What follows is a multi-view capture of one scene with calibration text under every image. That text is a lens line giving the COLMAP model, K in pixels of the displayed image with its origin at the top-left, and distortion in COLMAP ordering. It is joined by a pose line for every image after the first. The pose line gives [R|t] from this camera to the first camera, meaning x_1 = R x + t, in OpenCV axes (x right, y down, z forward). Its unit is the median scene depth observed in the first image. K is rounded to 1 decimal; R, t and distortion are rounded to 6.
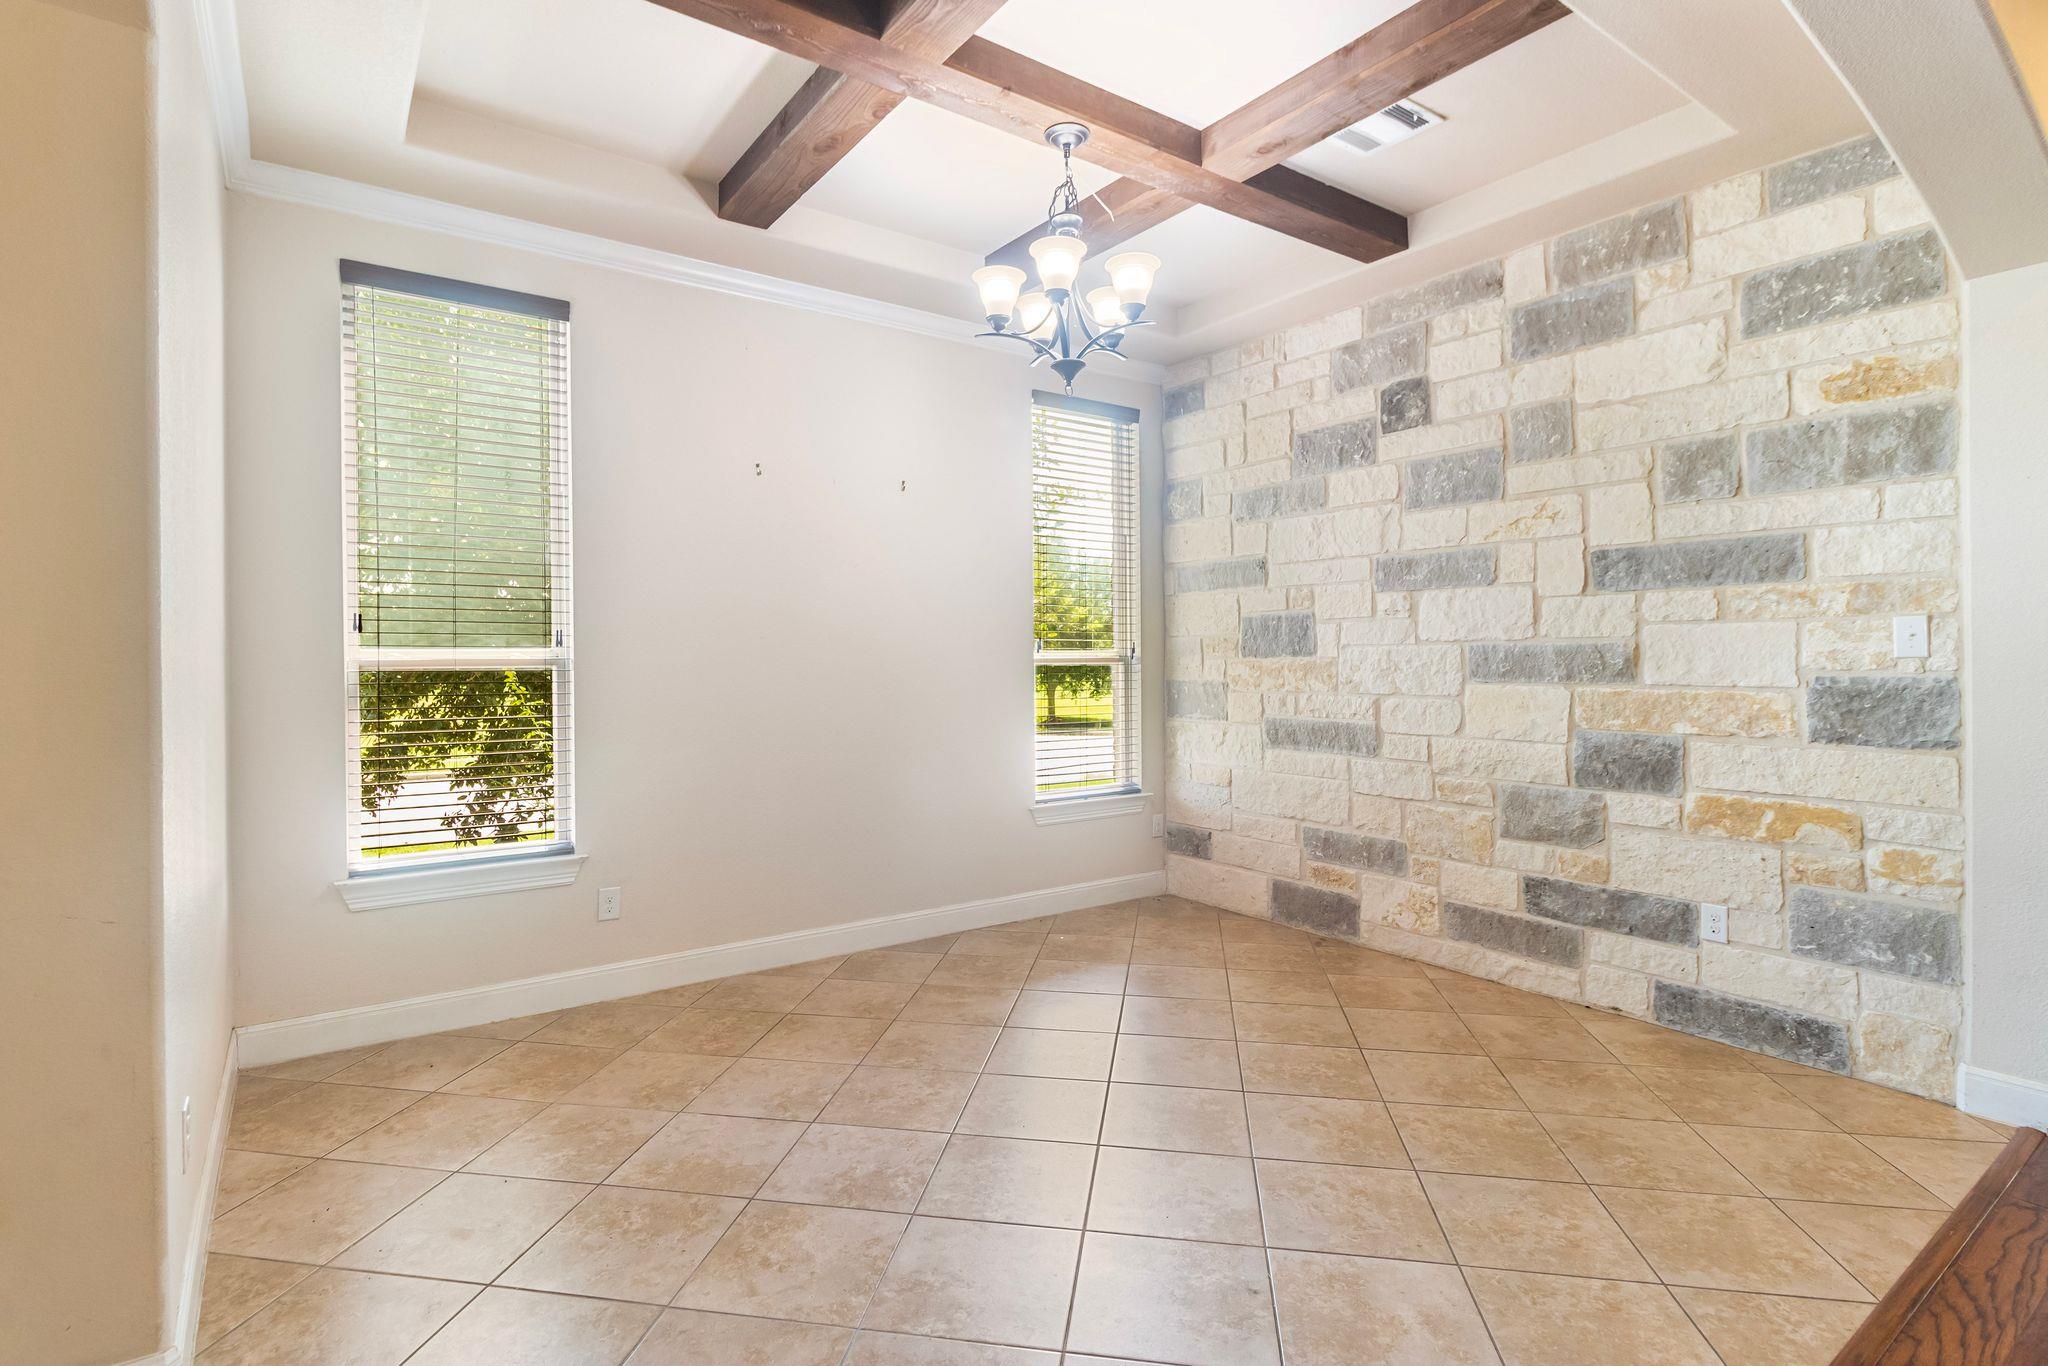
lens RADIAL K [[994.0, 0, 1011.3], [0, 994.0, 659.6], [0, 0, 1]] dist [-0.002289, -0.000820]
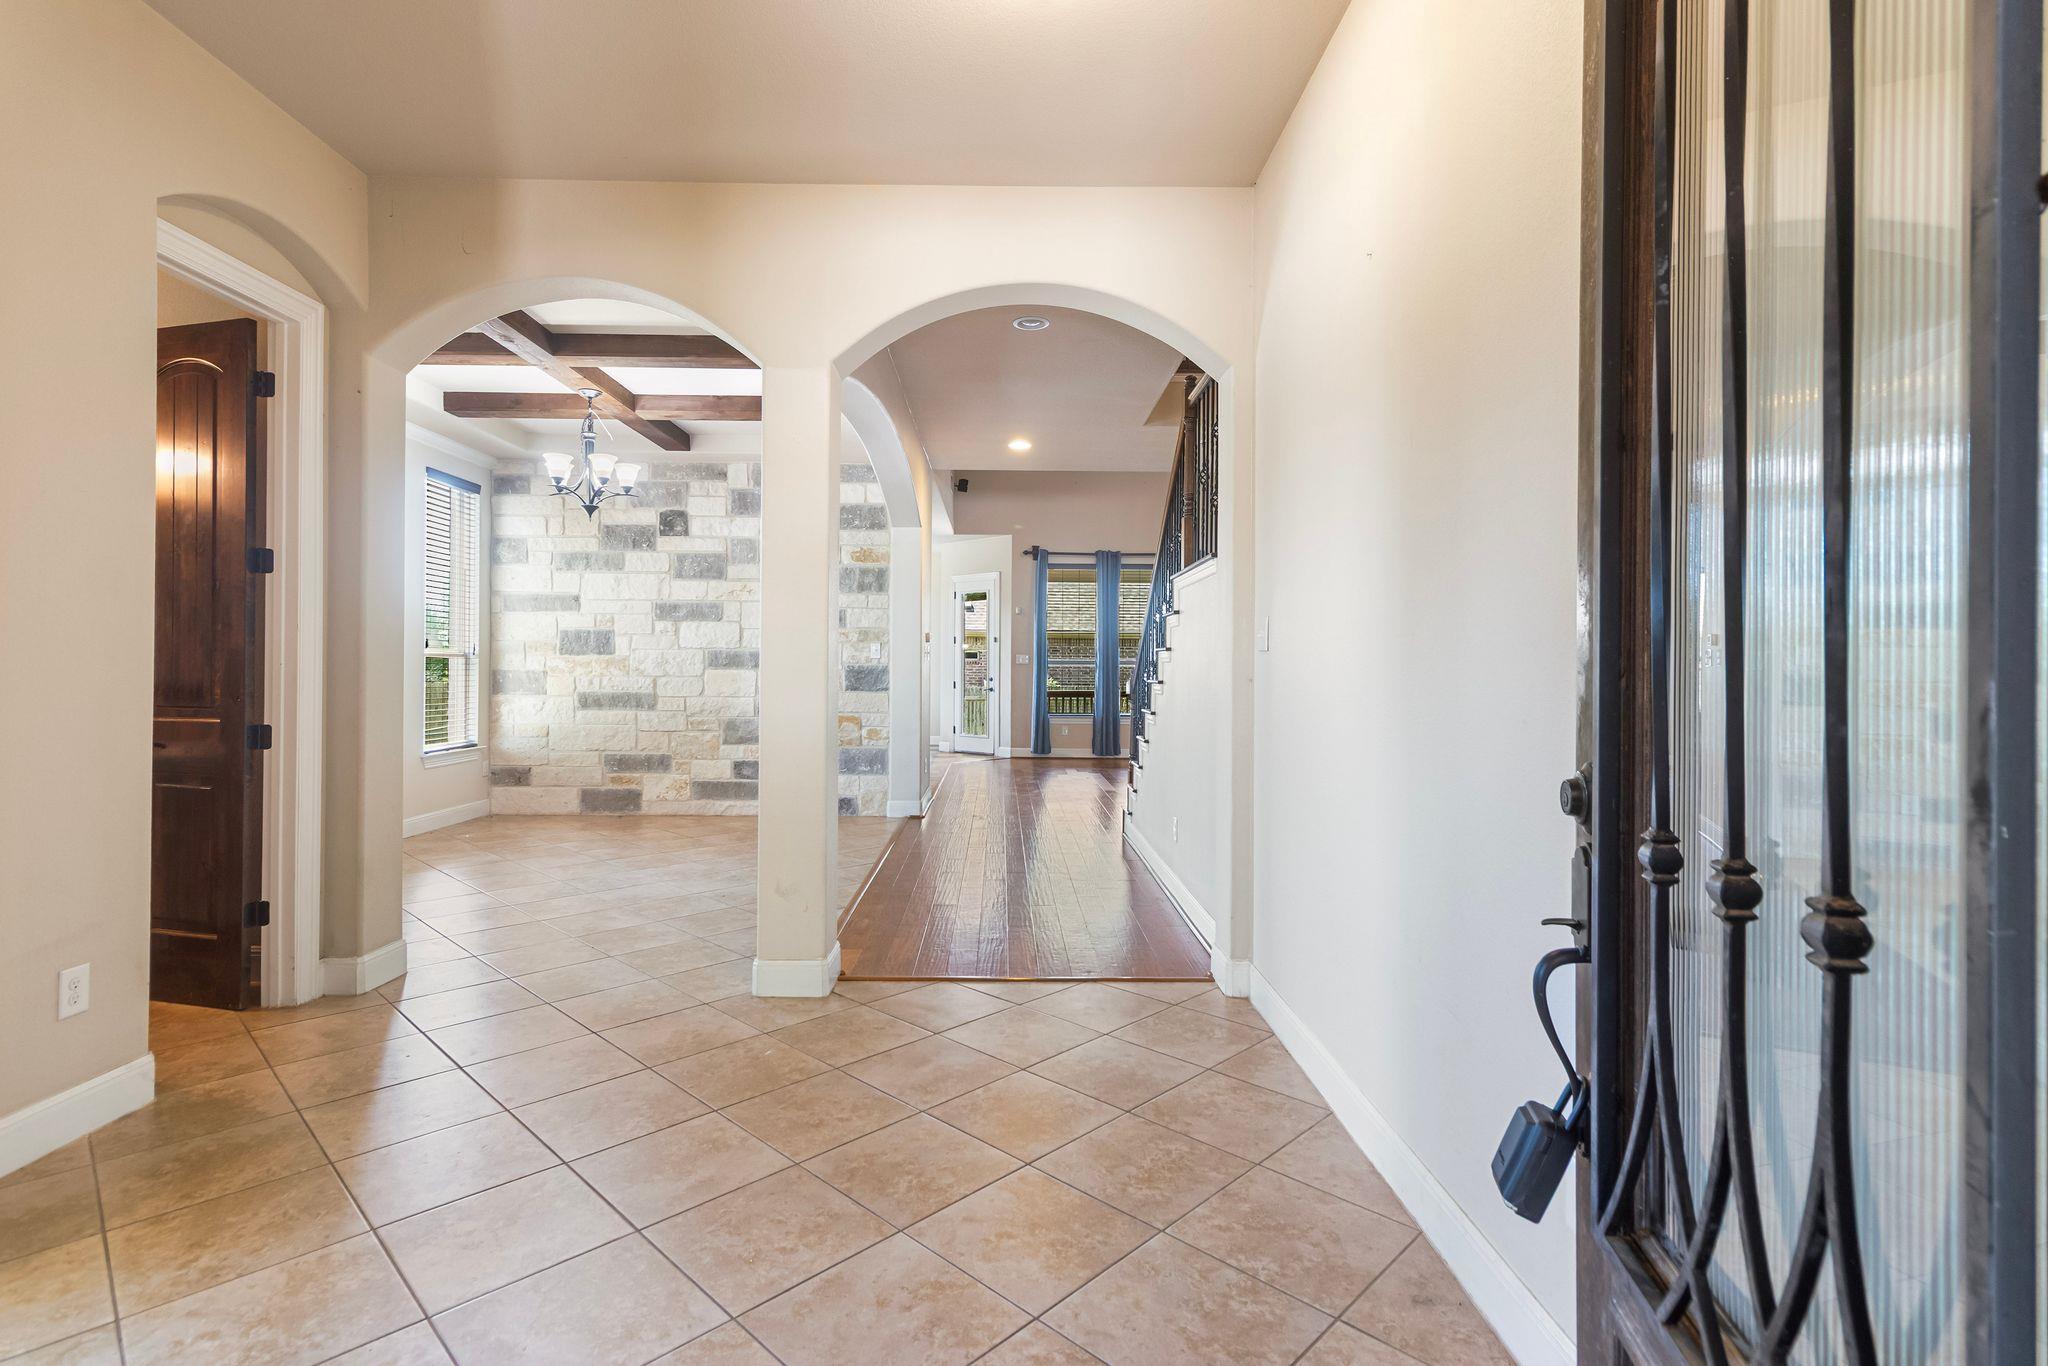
lens RADIAL K [[940.7, 0, 1009.0], [0, 940.7, 661.2], [0, 0, 1]] dist [0.005122, -0.000445]
pose [[0.562211, 0.010934, 0.826921, -0.715700], [-0.008220, 0.999937, -0.007633, 0.015537], [-0.826953, -0.002506, 0.562266, -0.531713]]
